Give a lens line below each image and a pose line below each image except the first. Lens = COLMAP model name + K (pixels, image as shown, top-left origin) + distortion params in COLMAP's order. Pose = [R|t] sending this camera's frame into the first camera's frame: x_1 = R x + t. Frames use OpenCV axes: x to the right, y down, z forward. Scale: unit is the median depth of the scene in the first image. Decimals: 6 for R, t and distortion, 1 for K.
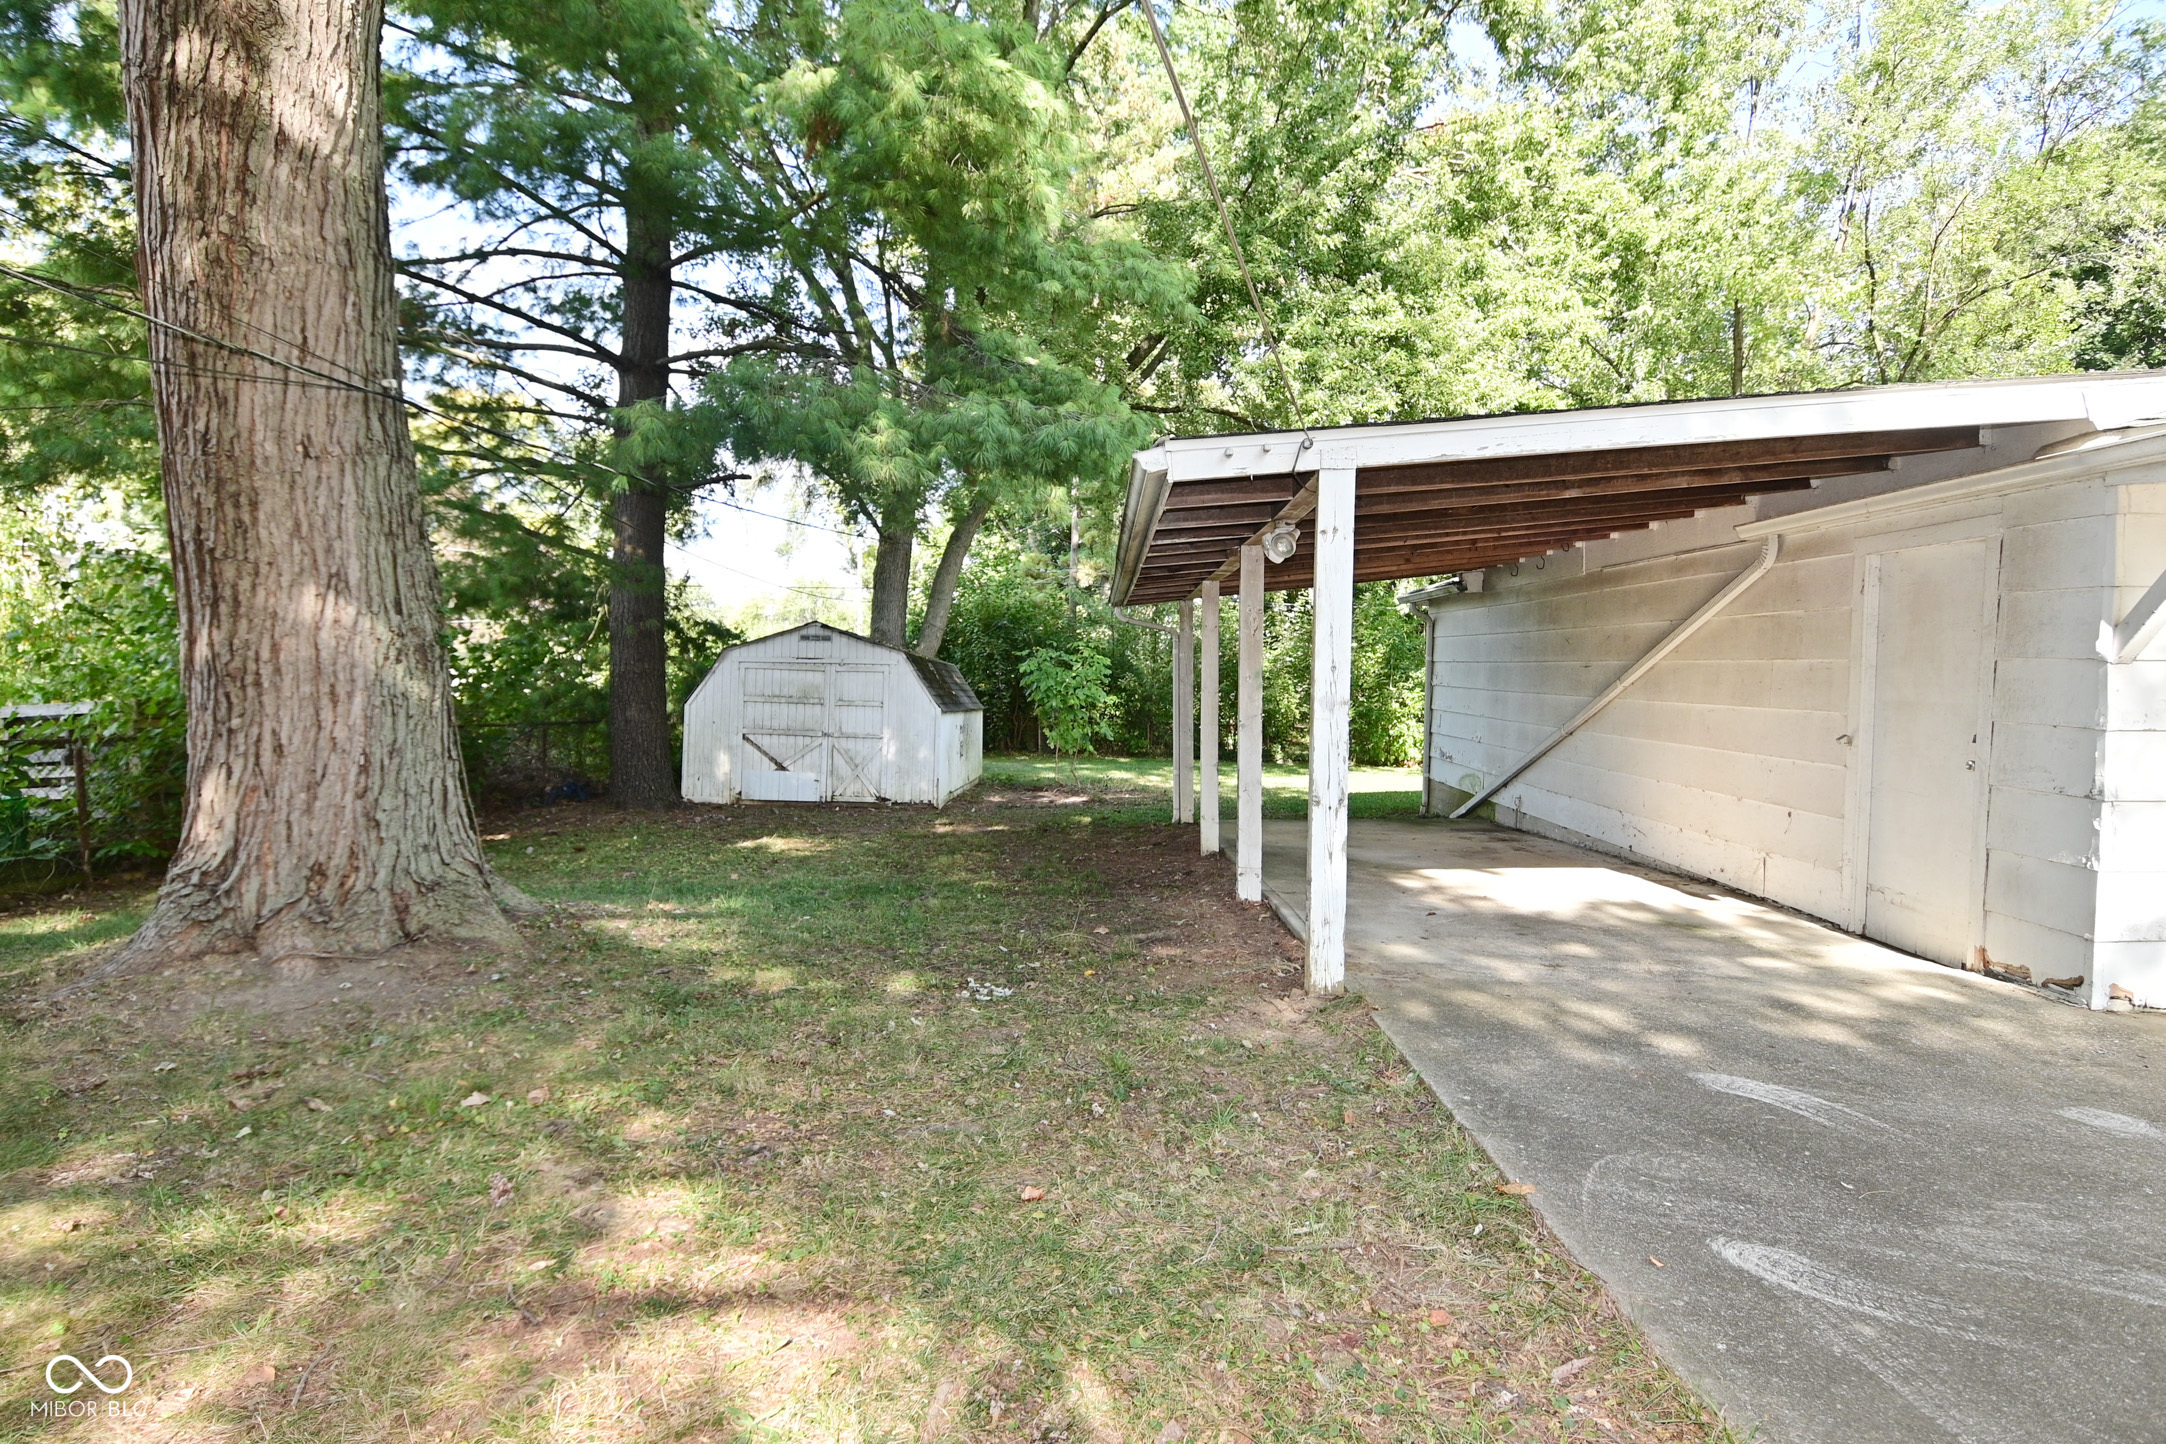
lens RADIAL K [[1132.5, 0, 1078.2], [0, 1132.5, 709.0], [0, 0, 1]] dist [0.038632, -0.043639]
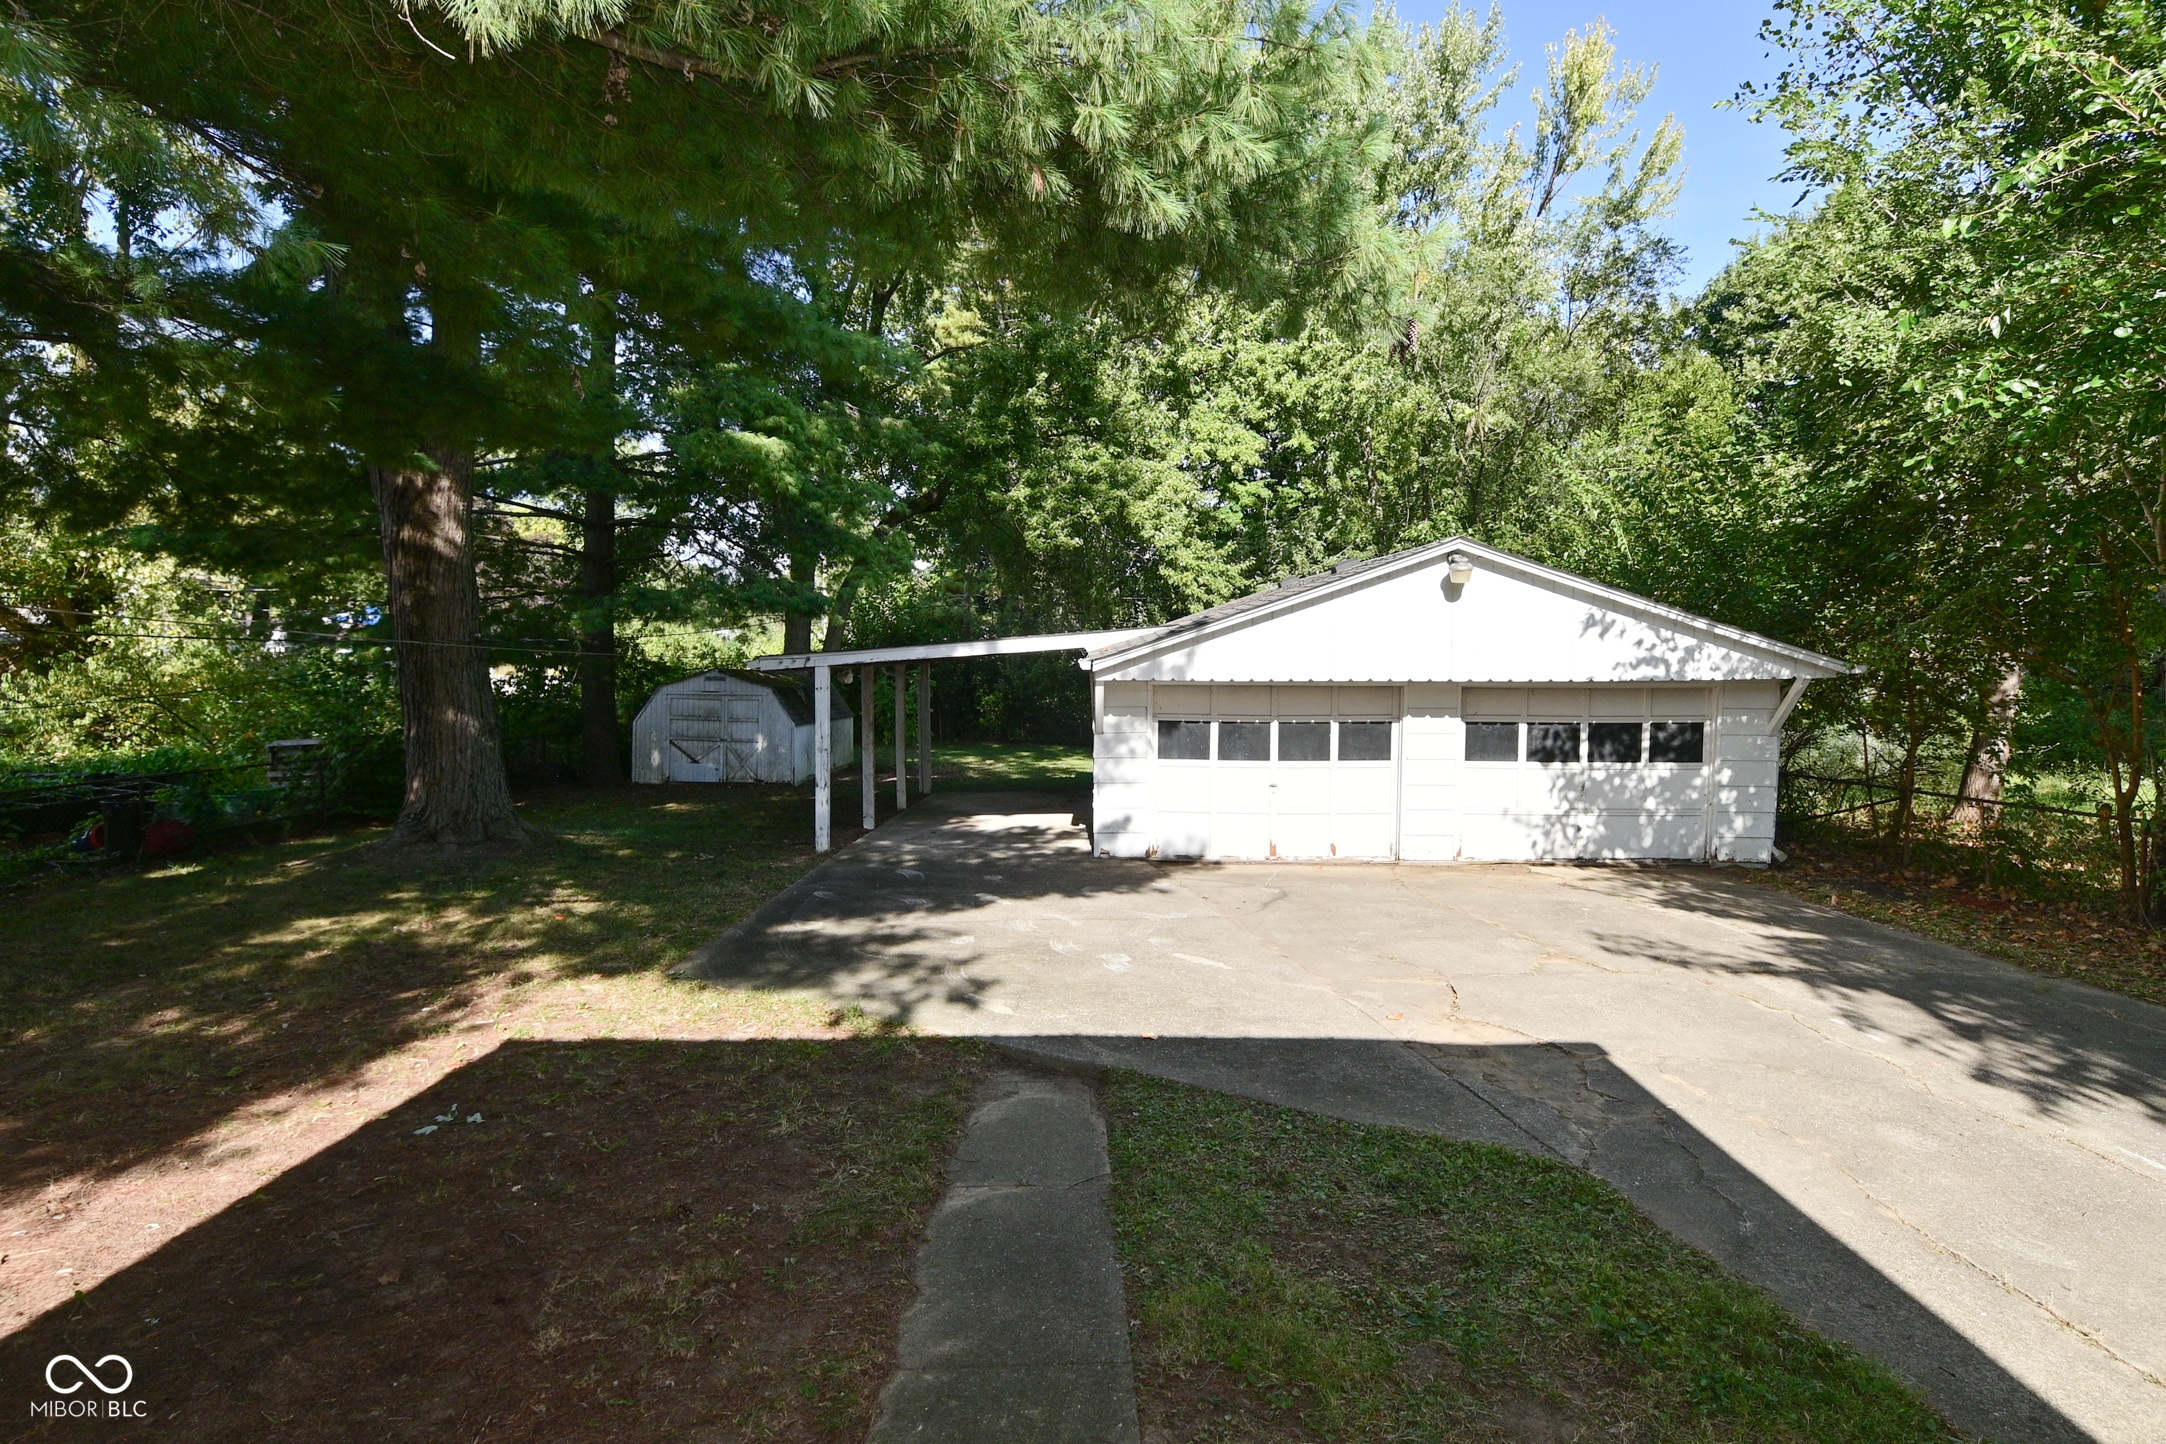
lens RADIAL K [[1132.5, 0, 1090.2], [0, 1132.5, 716.3], [0, 0, 1]] dist [0.038632, -0.043639]
pose [[0.999971, -0.007432, 0.001759, 0.348934], [0.007374, 0.999500, 0.030733, -0.066657], [-0.001986, -0.030719, 0.999526, -0.709139]]
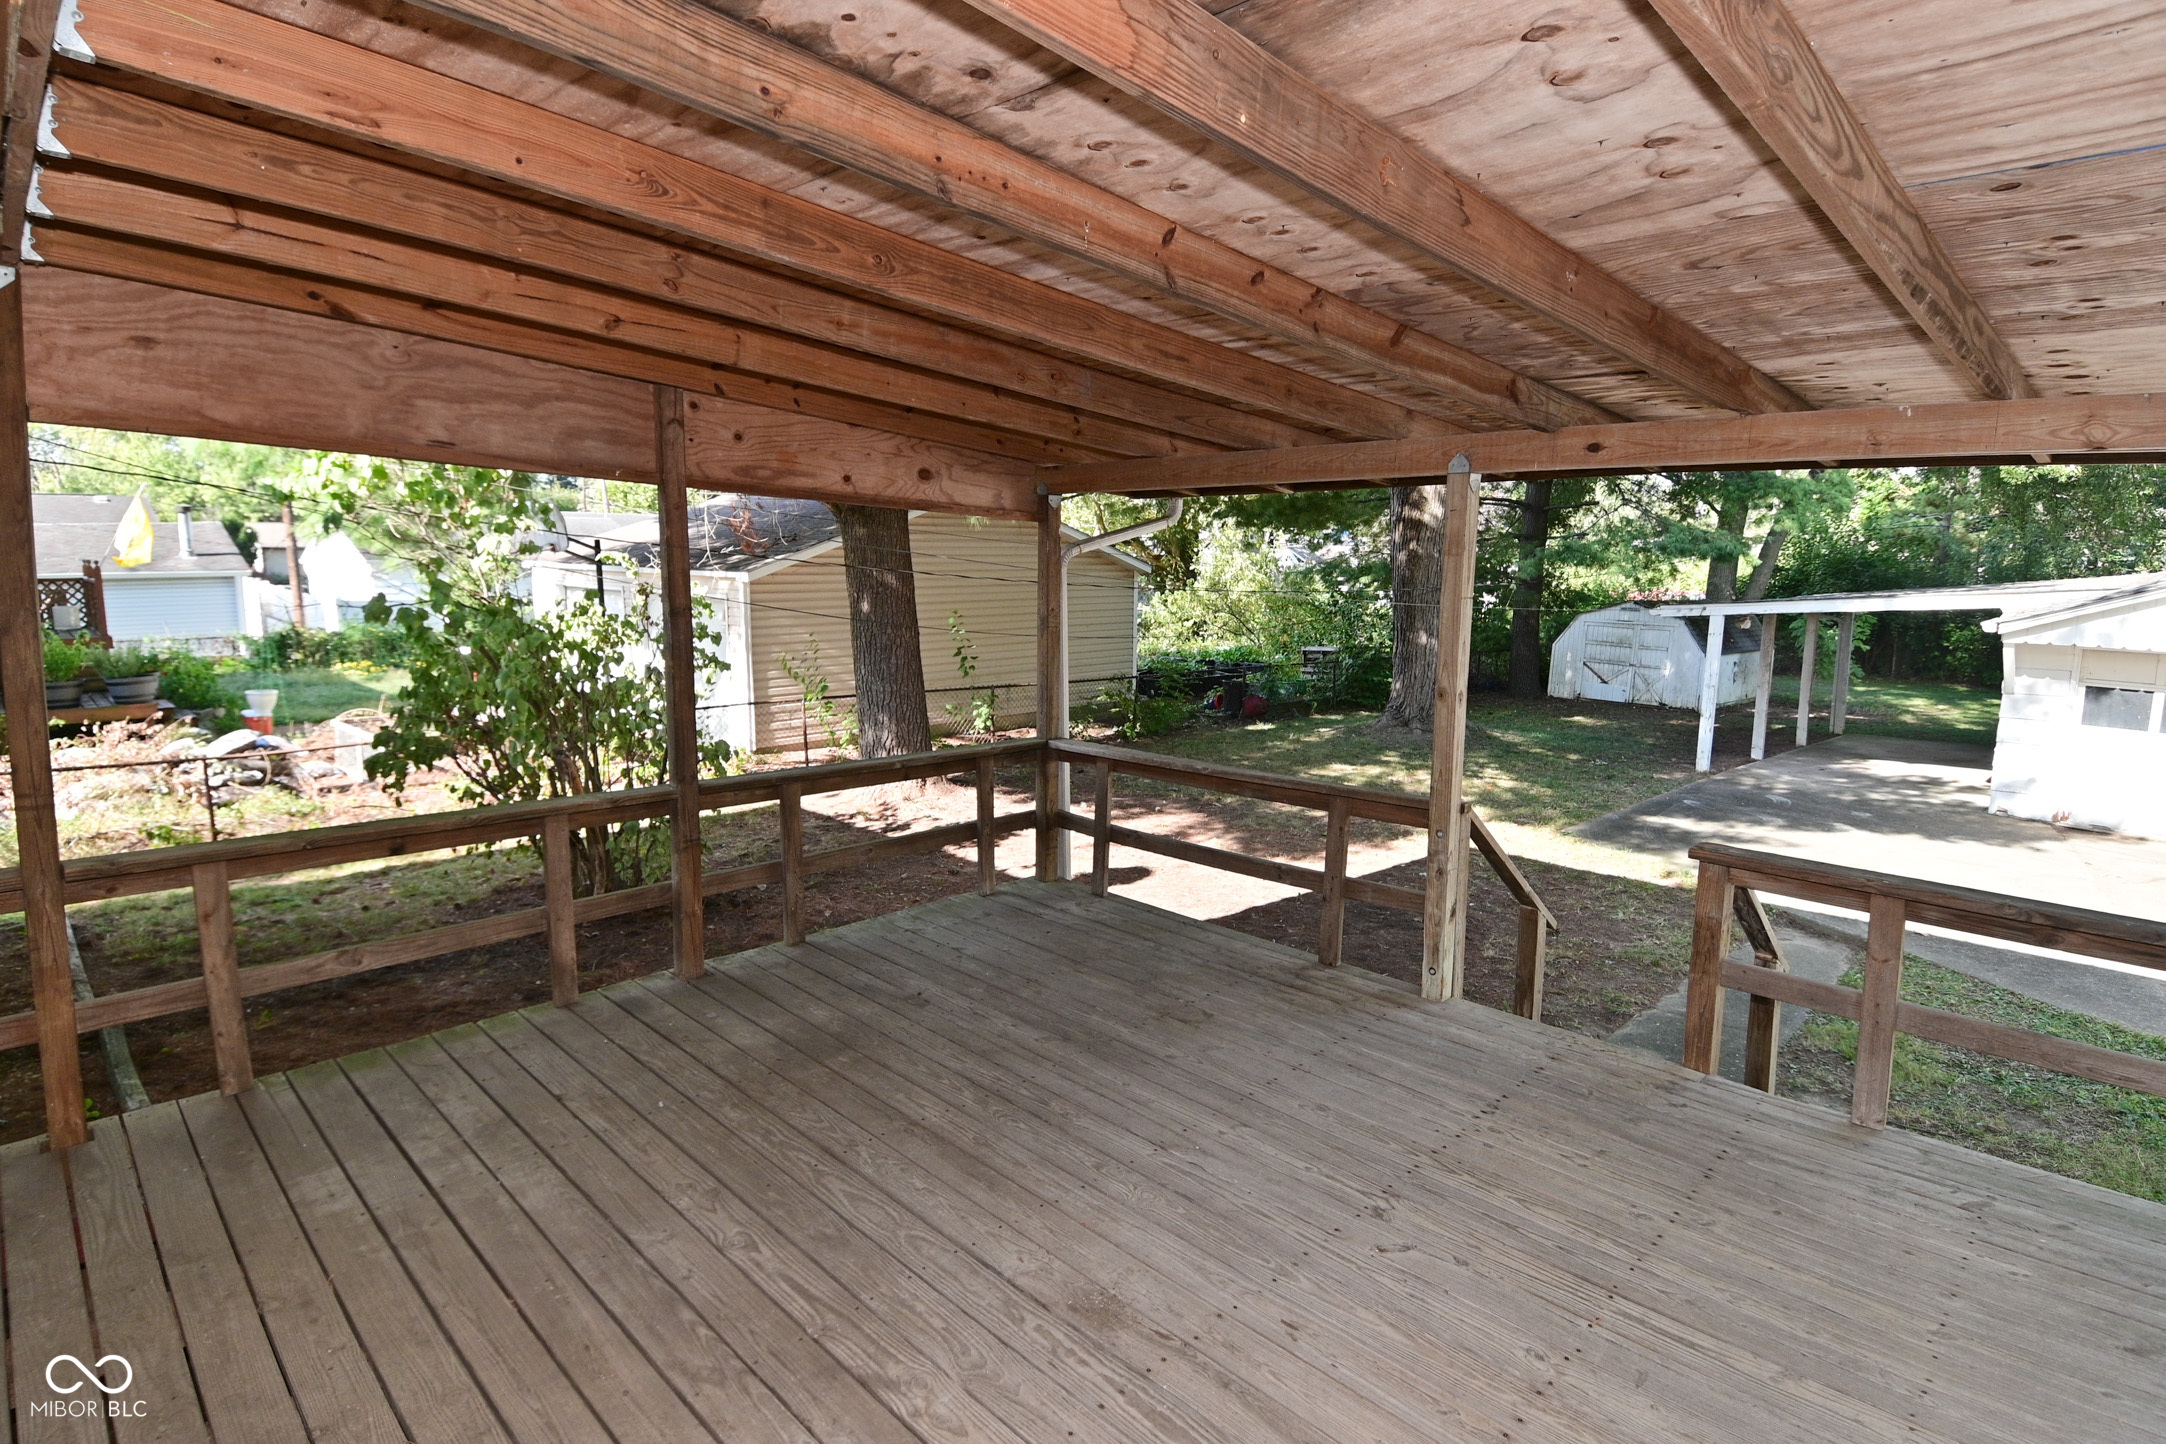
lens RADIAL K [[1132.5, 0, 1077.8], [0, 1132.5, 716.0], [0, 0, 1]] dist [0.038632, -0.043639]
pose [[0.713332, 0.095886, -0.694236, 0.486495], [-0.020032, 0.992981, 0.116566, -0.106063], [0.700540, -0.069243, 0.710246, -1.051732]]
